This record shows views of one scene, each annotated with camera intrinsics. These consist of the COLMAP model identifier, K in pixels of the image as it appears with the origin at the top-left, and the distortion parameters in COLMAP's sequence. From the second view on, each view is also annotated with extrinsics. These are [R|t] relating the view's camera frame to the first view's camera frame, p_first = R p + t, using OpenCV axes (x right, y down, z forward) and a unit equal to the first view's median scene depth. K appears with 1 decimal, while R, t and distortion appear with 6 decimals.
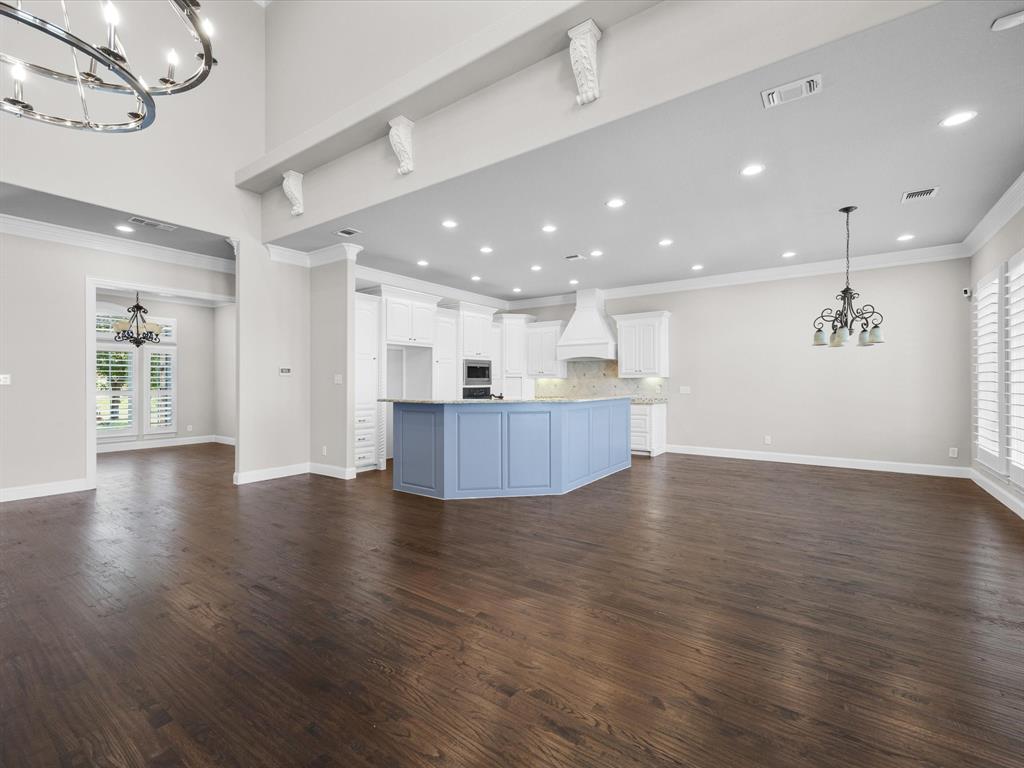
lens RADIAL K [[453.3, 0, 512.0], [0, 453.3, 384.0], [0, 0, 1]] dist [0.012992, 0.000145]
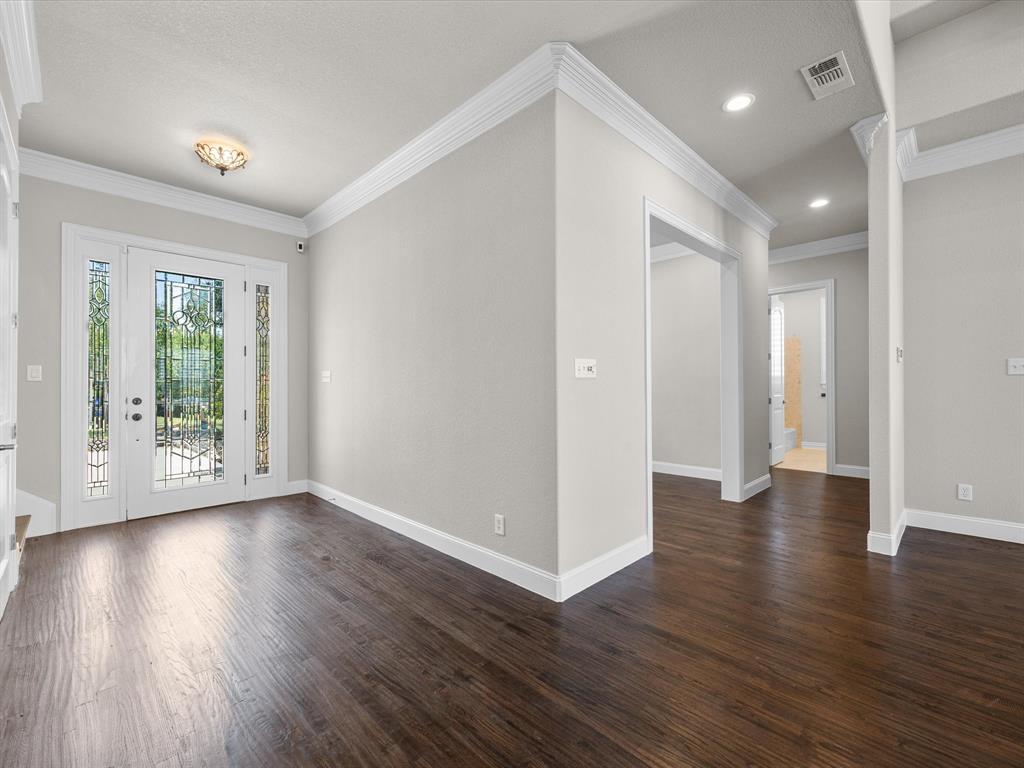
lens RADIAL K [[441.7, 0, 520.3], [0, 441.7, 384.3], [0, 0, 1]] dist [0.009008, -0.000623]
pose [[0.986971, -0.004804, -0.160829, -0.901690], [0.004251, 0.999984, -0.003782, 0.010510], [0.160845, 0.003049, 0.986975, 0.361387]]
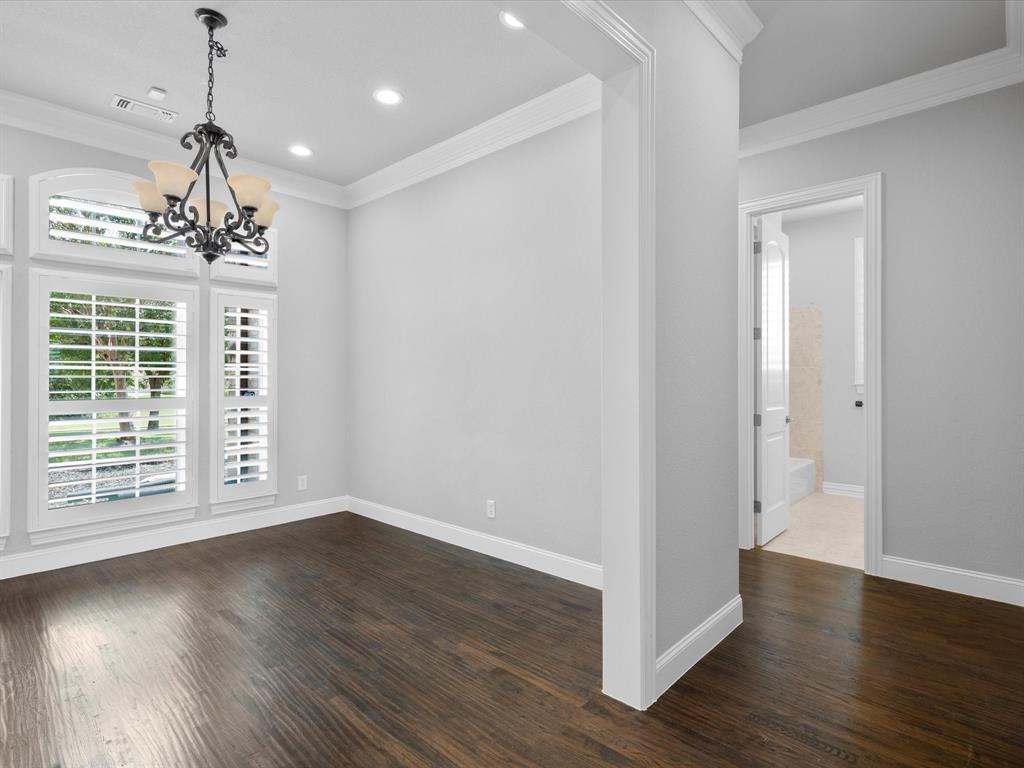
lens RADIAL K [[541.8, 0, 512.1], [0, 541.8, 376.8], [0, 0, 1]] dist [-0.001474, -0.000575]
pose [[0.991191, -0.000914, -0.132437, -0.691307], [0.000158, 0.999984, -0.005720, -0.000846], [0.132441, 0.005649, 0.991175, 0.810014]]
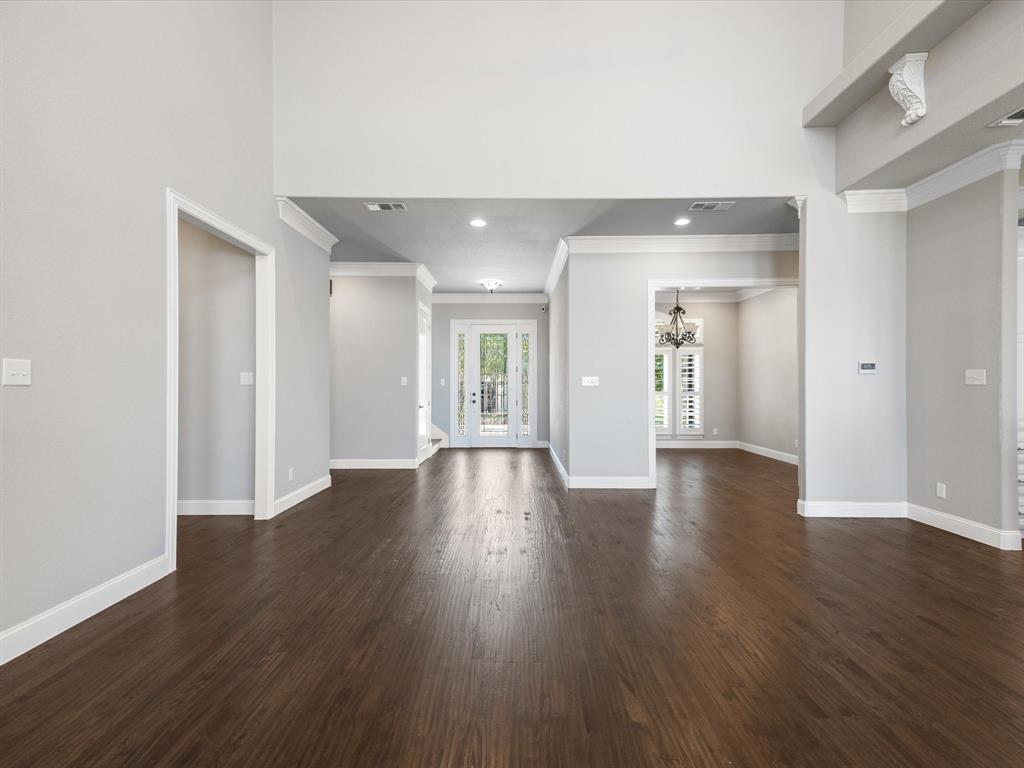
lens RADIAL K [[474.5, 0, 512.0], [0, 474.5, 384.0], [0, 0, 1]] dist [0.027582, -0.000017]
pose [[0.572763, -0.001786, -0.819719, -0.206028], [-0.000037, 0.999998, -0.002205, -0.000062], [0.819721, 0.001293, 0.572762, 0.125244]]
